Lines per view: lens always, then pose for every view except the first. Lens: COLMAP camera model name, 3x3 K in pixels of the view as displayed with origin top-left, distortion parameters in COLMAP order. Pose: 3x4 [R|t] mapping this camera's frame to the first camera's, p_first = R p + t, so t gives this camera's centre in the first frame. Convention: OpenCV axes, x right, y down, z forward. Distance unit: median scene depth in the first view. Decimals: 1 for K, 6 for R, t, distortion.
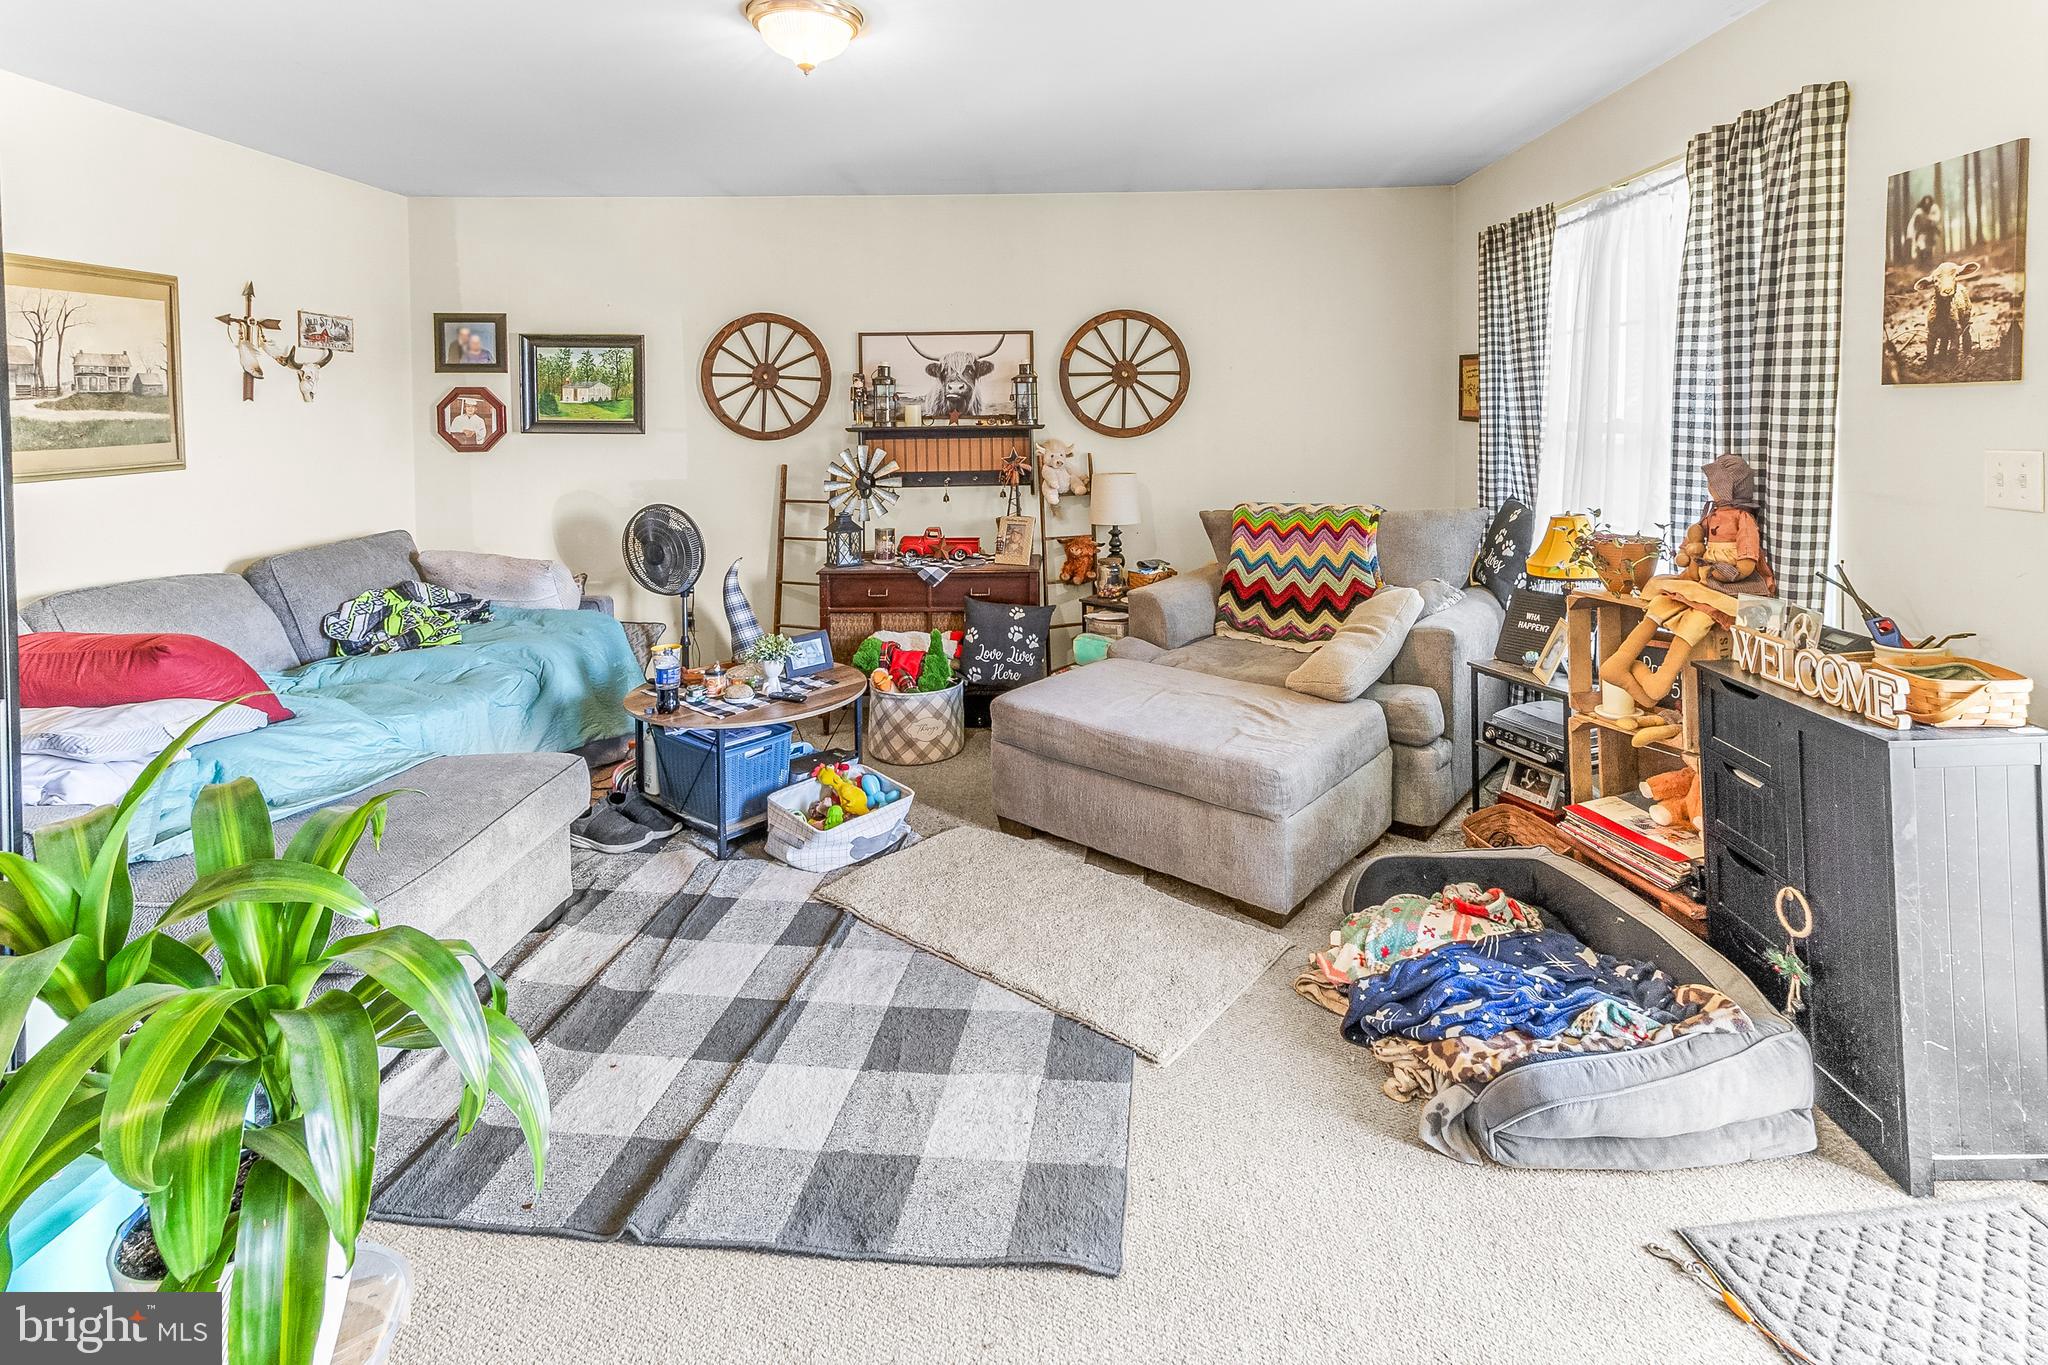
lens RADIAL K [[978.2, 0, 1051.2], [0, 978.2, 462.6], [0, 0, 1]] dist [0.011694, 0.000111]
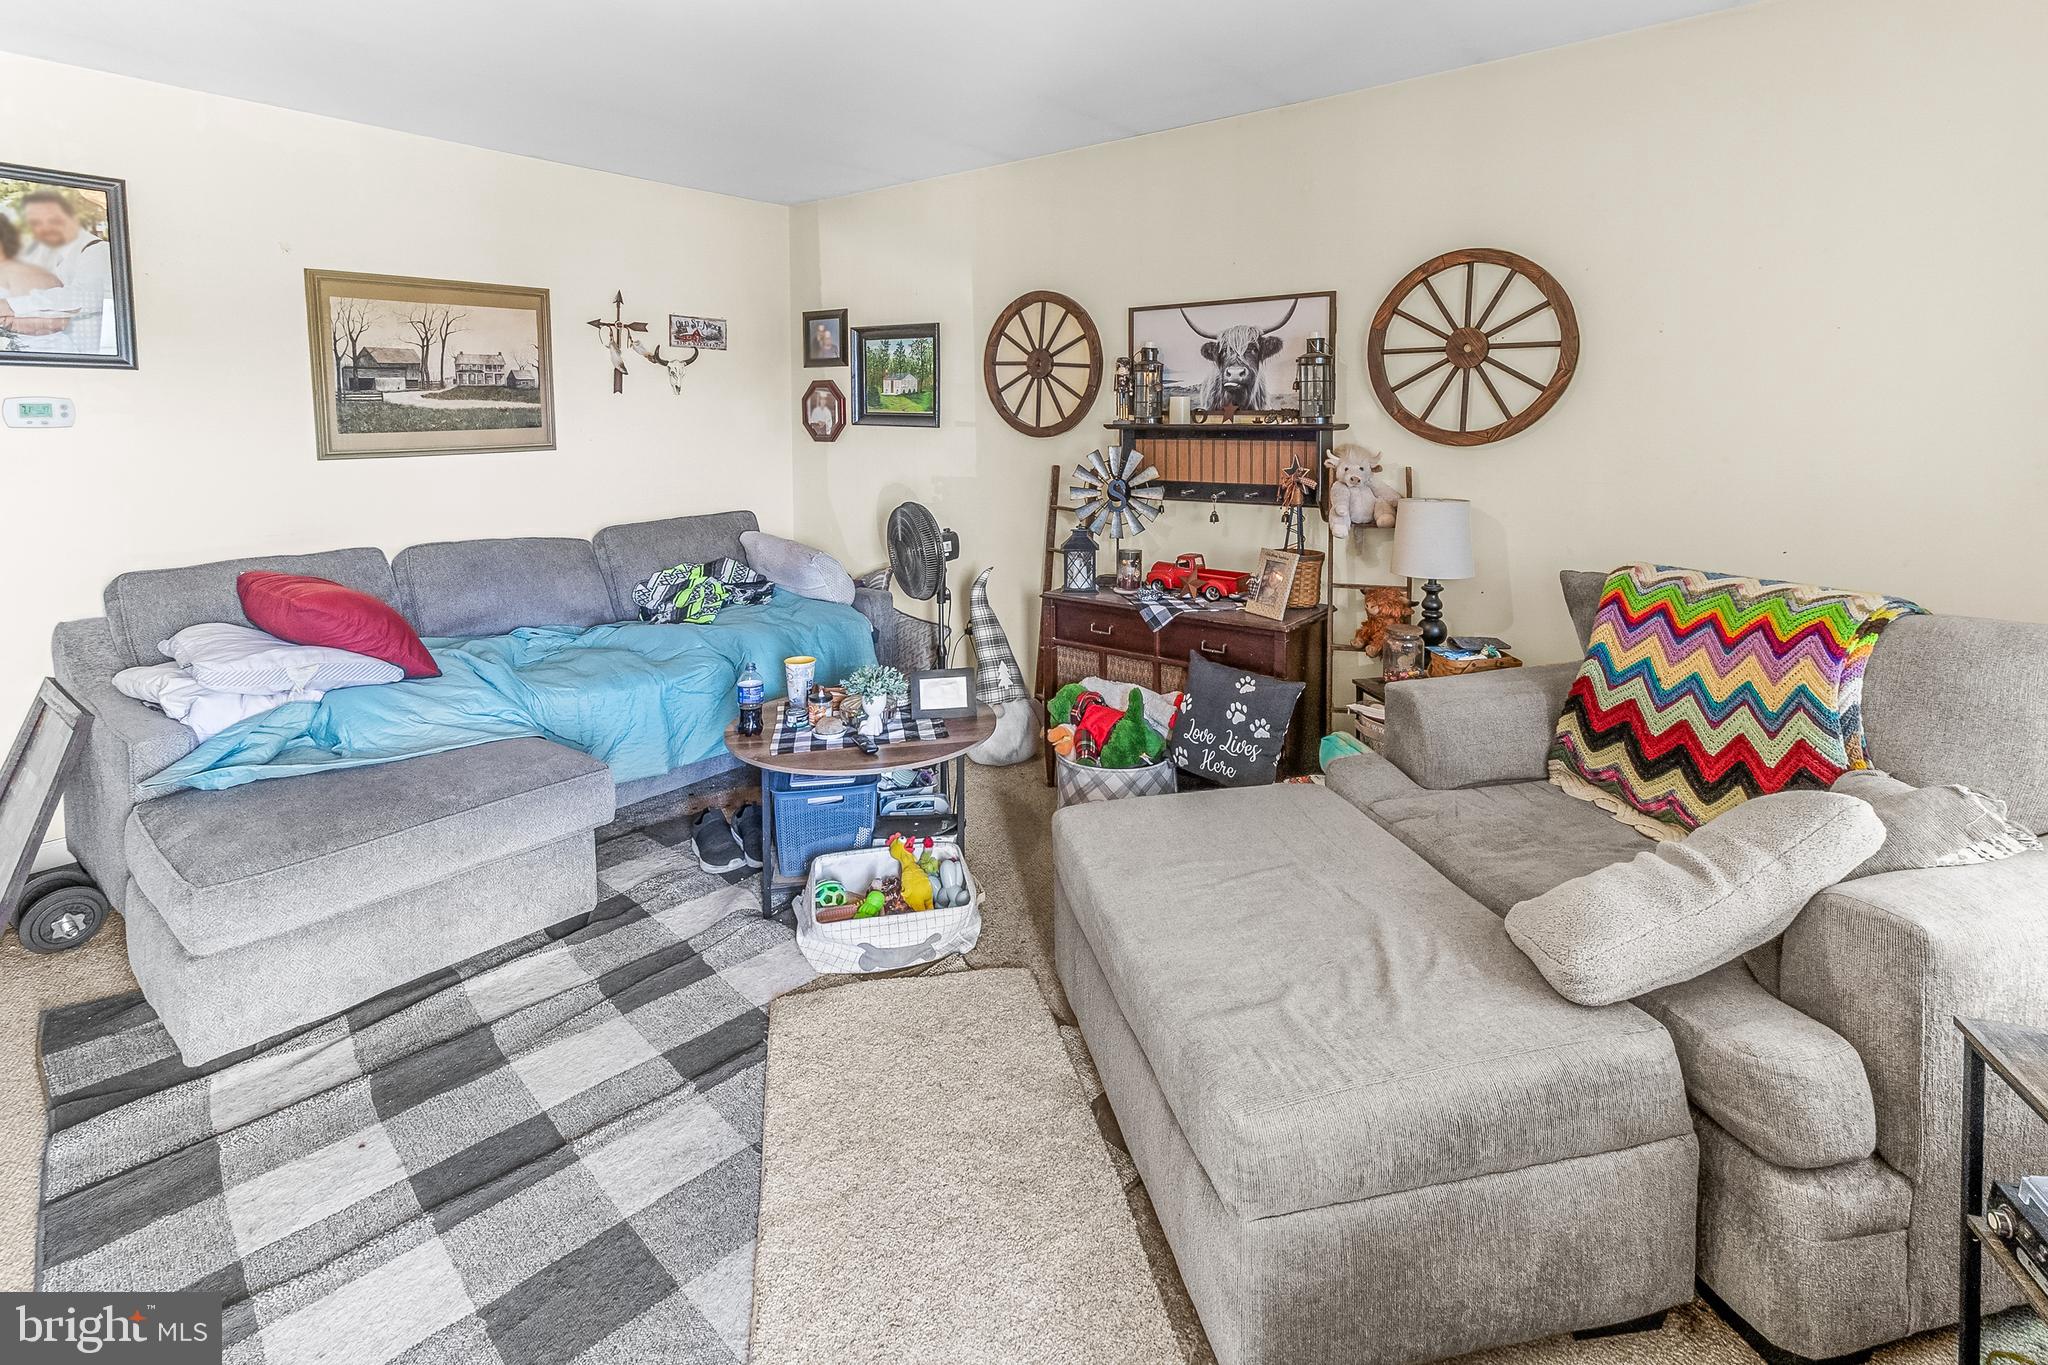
lens RADIAL K [[978.2, 0, 1042.9], [0, 978.2, 488.4], [0, 0, 1]] dist [0.011694, 0.000111]
pose [[0.799382, 0.055121, -0.598289, 0.265541], [-0.036818, 0.998405, 0.042791, -0.015999], [0.599694, -0.012179, 0.800137, 0.330100]]
